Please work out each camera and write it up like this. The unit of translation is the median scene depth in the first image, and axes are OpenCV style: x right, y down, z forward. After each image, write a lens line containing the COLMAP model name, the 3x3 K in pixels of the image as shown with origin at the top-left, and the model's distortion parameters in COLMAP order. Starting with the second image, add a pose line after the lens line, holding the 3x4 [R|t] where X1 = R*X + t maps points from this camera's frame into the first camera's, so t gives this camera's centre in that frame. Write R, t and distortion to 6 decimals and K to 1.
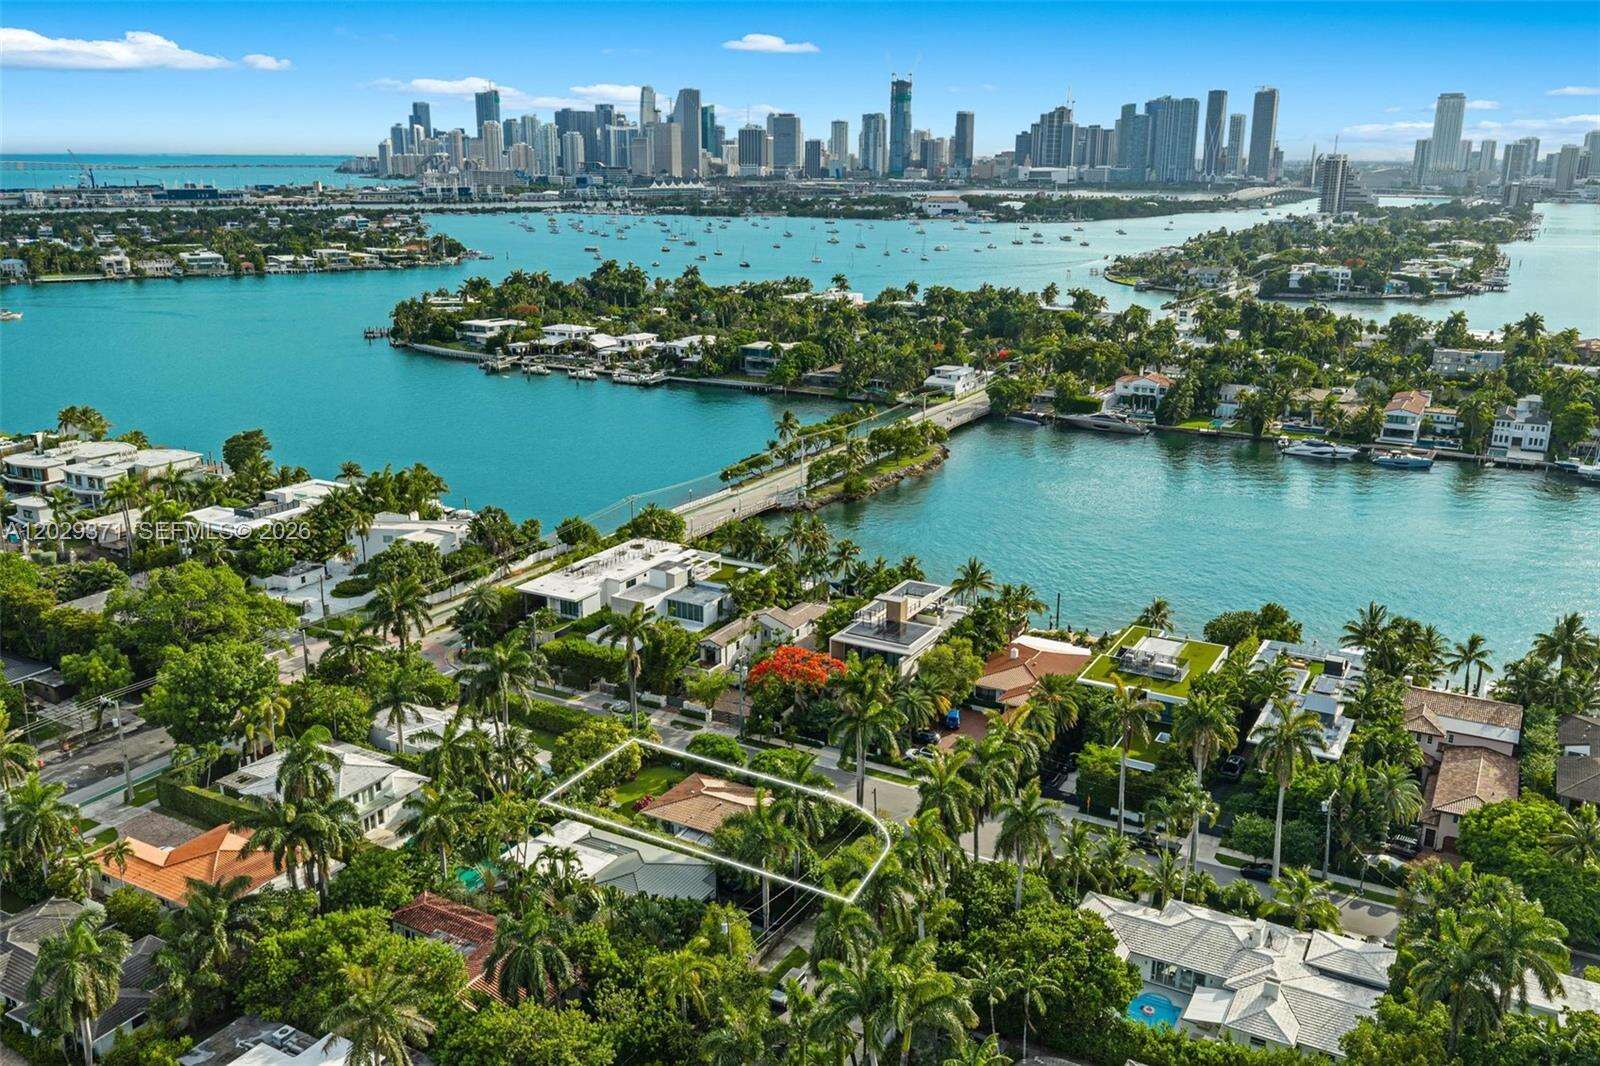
lens RADIAL K [[1326.1, 0, 800.0], [0, 1326.1, 533.0], [0, 0, 1]] dist [0.020935, -0.034241]
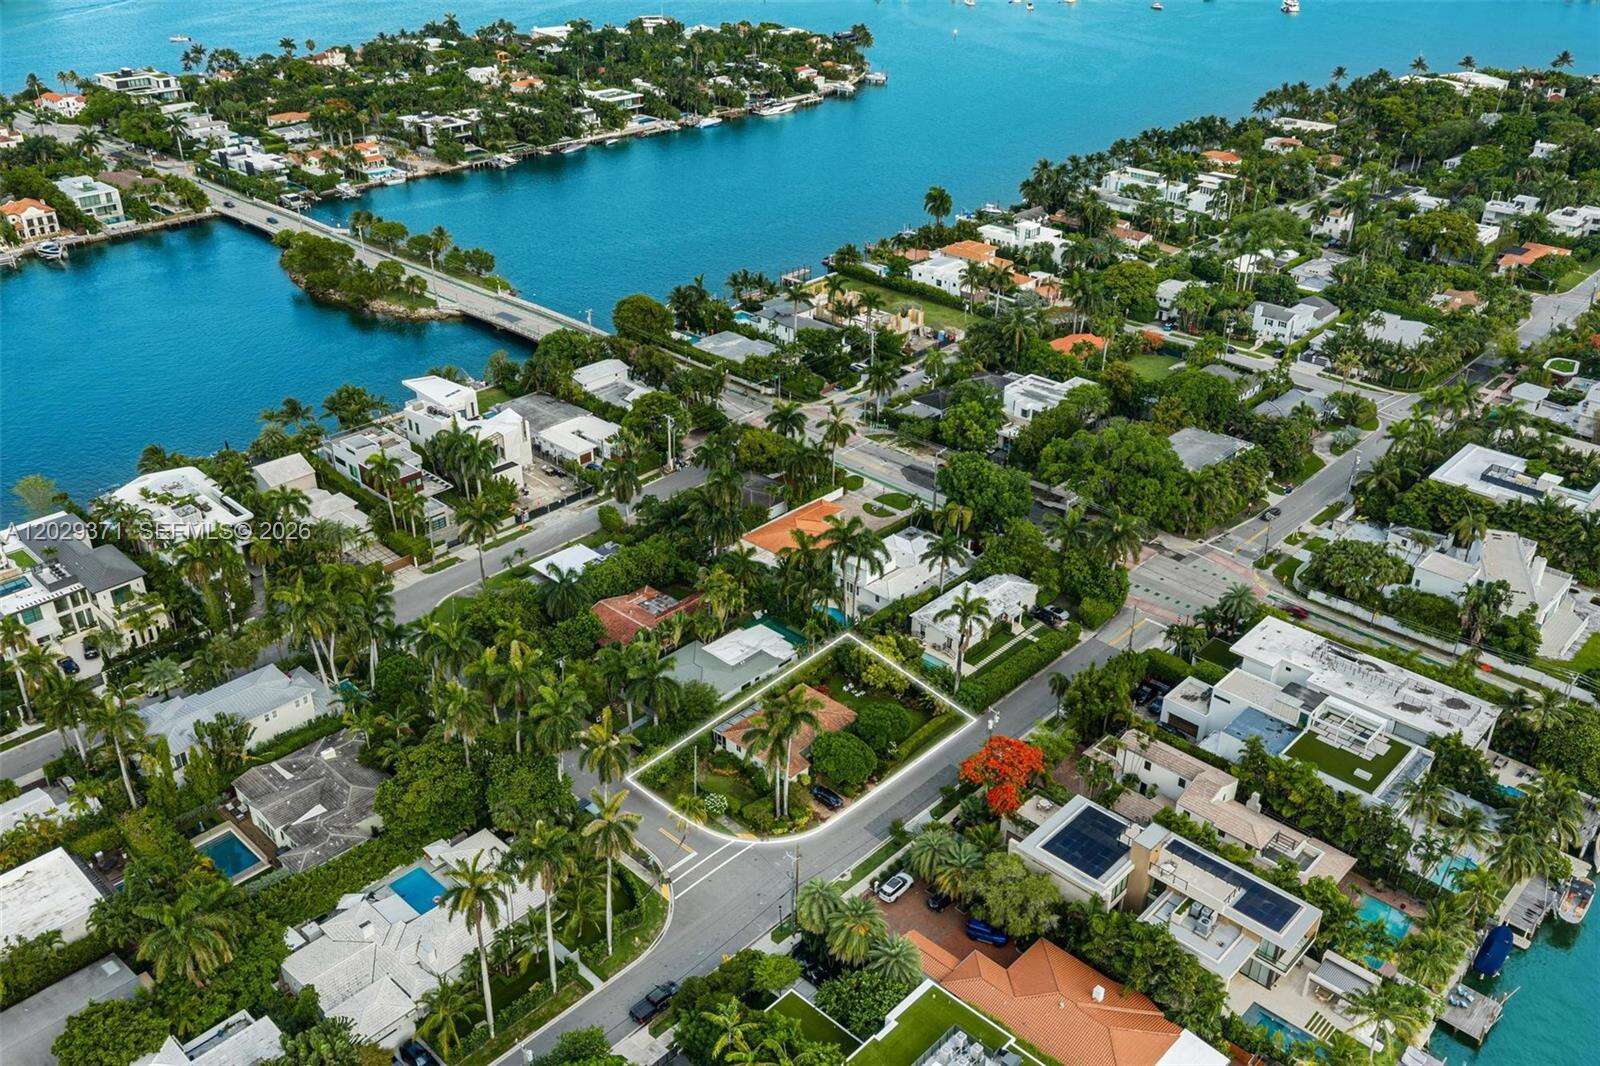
lens RADIAL K [[1325.8, 0, 800.5], [0, 1325.8, 539.2], [0, 0, 1]] dist [0.017827, -0.029105]
pose [[-0.245580, 0.463721, -0.851266, 0.230966], [-0.273348, 0.809395, 0.519770, -0.144715], [0.930038, 0.360337, -0.072013, 0.269017]]
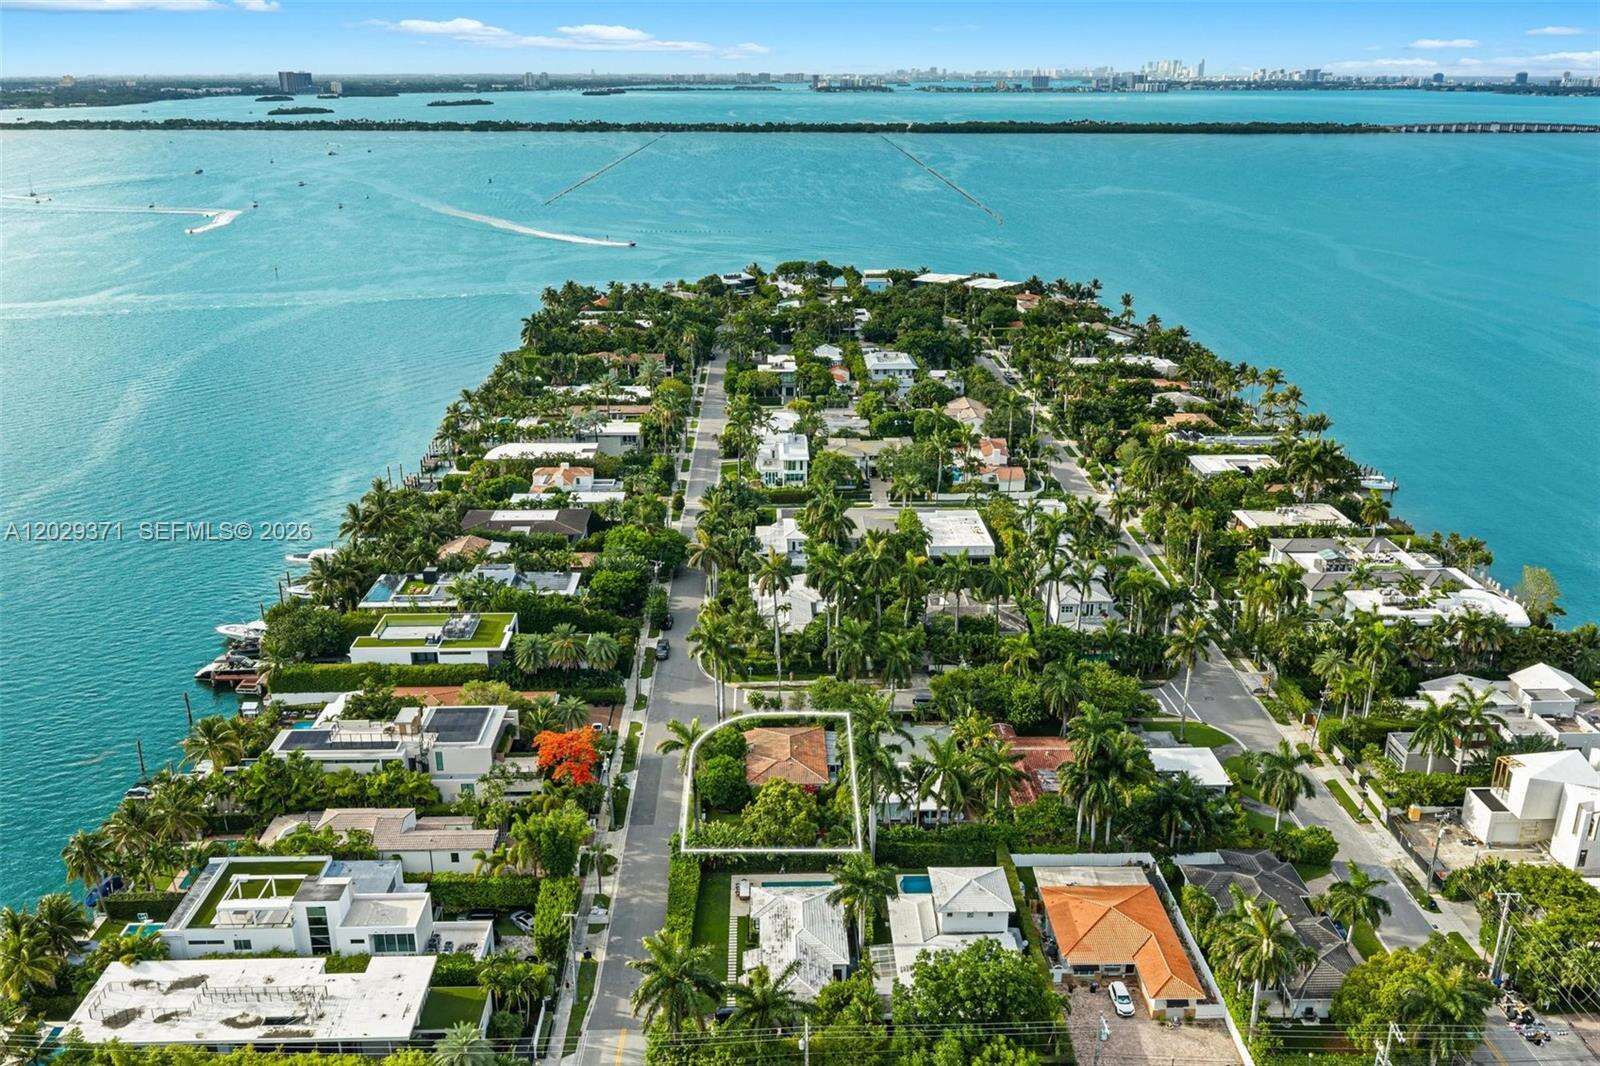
lens RADIAL K [[1326.1, 0, 800.0], [0, 1326.1, 533.0], [0, 0, 1]] dist [0.020935, -0.034241]
pose [[-0.511581, -0.287643, 0.809658, -0.264604], [0.233884, 0.860103, 0.453344, -0.139925], [-0.826791, 0.421288, -0.372737, 0.356350]]
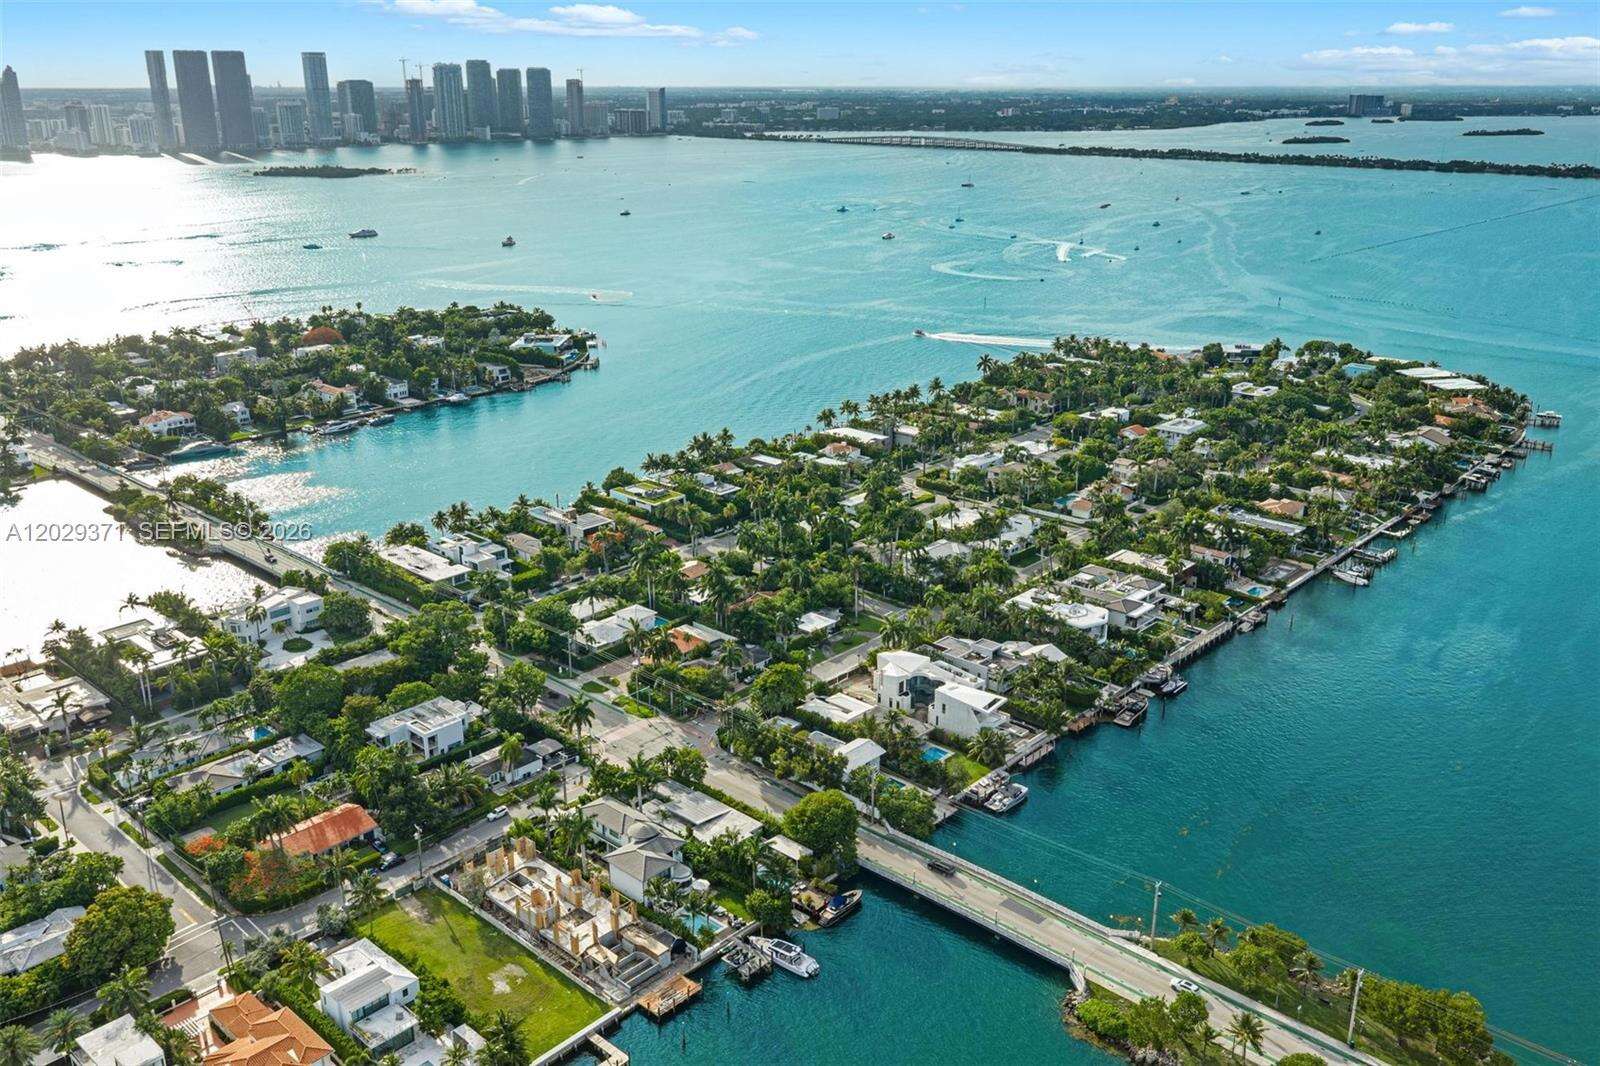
lens RADIAL K [[1326.1, 0, 800.0], [0, 1326.1, 533.0], [0, 0, 1]] dist [0.020935, -0.034241]
pose [[0.231242, -0.318890, 0.919150, -0.631474], [0.269159, 0.928850, 0.254540, -0.124758], [-0.934923, 0.188537, 0.300621, -0.006789]]
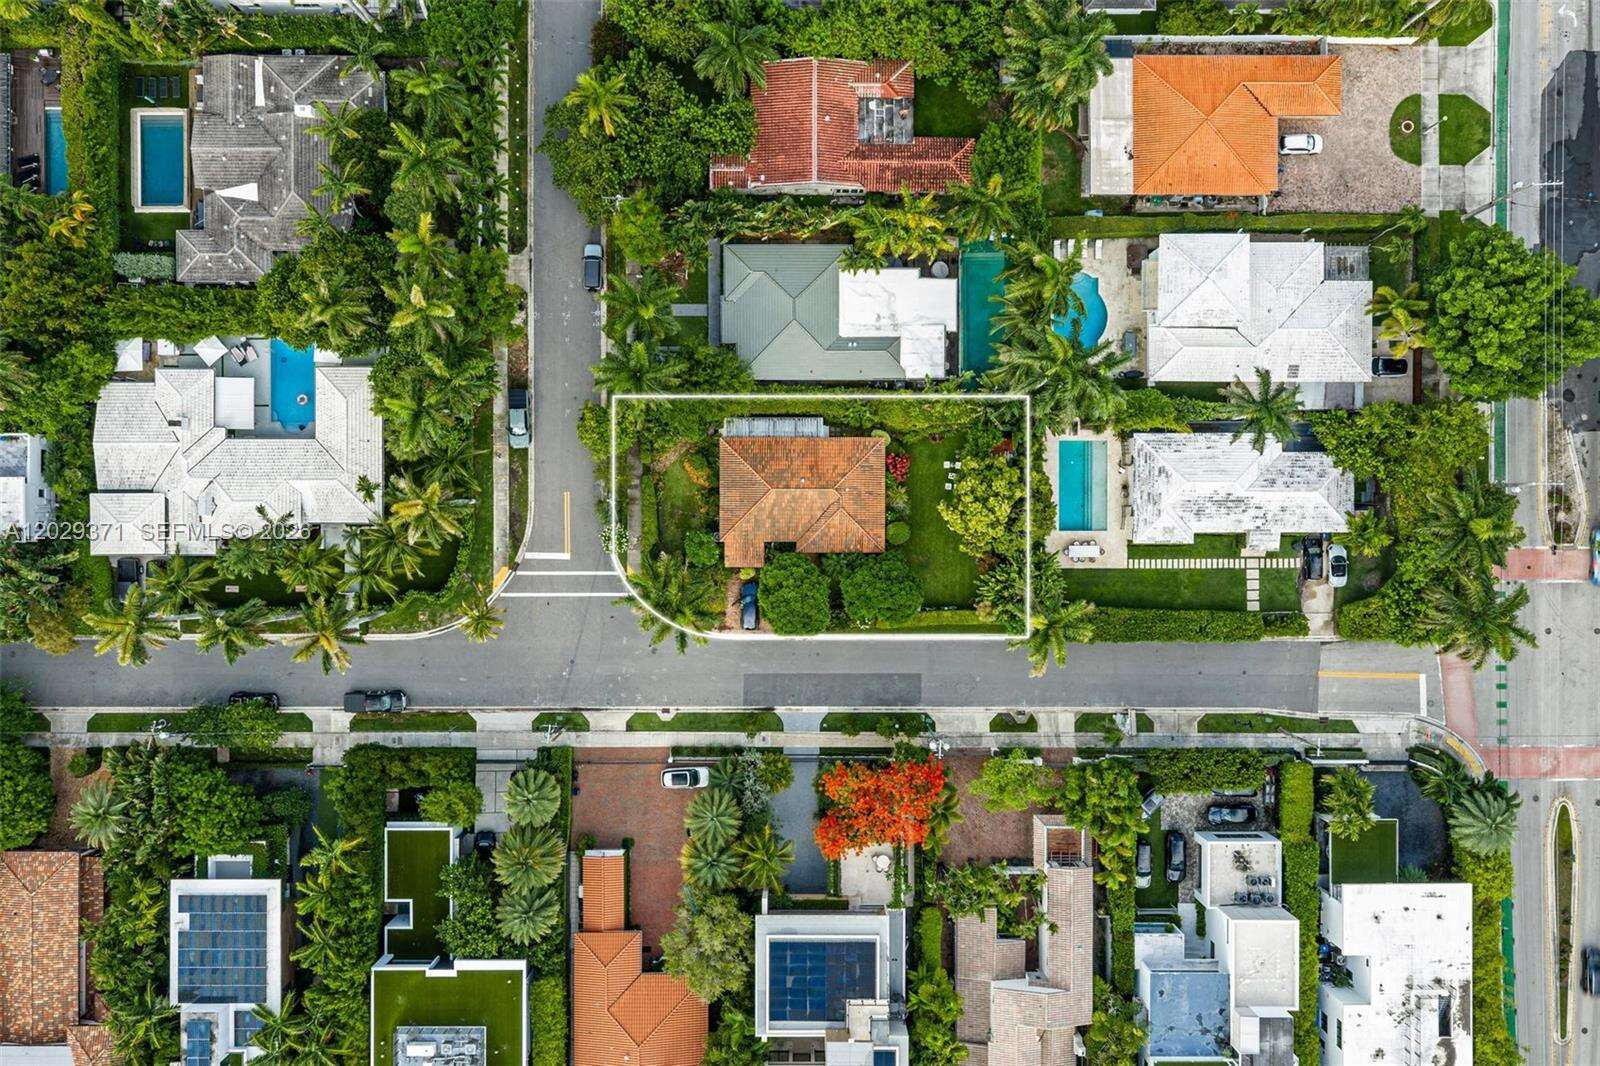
lens RADIAL K [[1325.8, 0, 800.5], [0, 1325.8, 539.2], [0, 0, 1]] dist [0.017827, -0.029105]
pose [[-0.872884, 0.487923, -0.002253, -0.009986], [-0.138815, -0.243906, 0.959813, -0.164373], [0.467765, 0.838118, 0.280632, 0.203378]]
